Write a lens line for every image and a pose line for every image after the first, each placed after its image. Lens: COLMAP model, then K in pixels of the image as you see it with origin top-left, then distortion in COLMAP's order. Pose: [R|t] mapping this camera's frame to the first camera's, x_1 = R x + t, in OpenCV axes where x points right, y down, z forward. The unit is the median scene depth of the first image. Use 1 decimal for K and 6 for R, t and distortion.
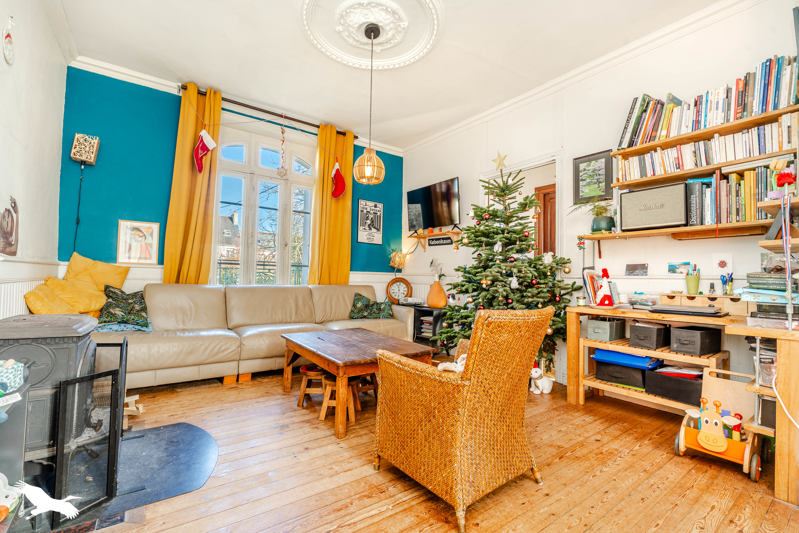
lens RADIAL K [[347.6, 0, 400.3], [0, 347.6, 266.5], [0, 0, 1]] dist [-0.002276, 0.000347]
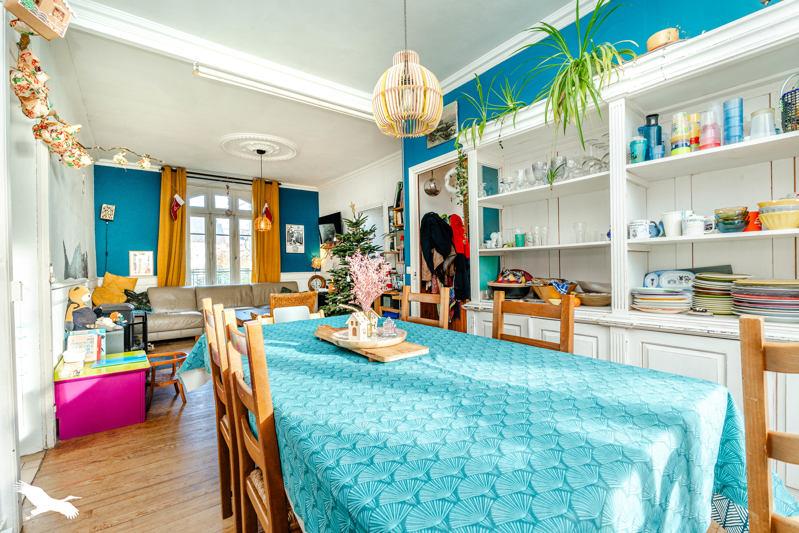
lens RADIAL K [[347.6, 0, 397.9], [0, 347.6, 266.3], [0, 0, 1]] dist [-0.002276, 0.000347]
pose [[0.998804, -0.042088, 0.024886, 0.437766], [0.041316, 0.998672, 0.030763, -0.052919], [-0.026148, -0.029698, 0.999217, -0.700948]]
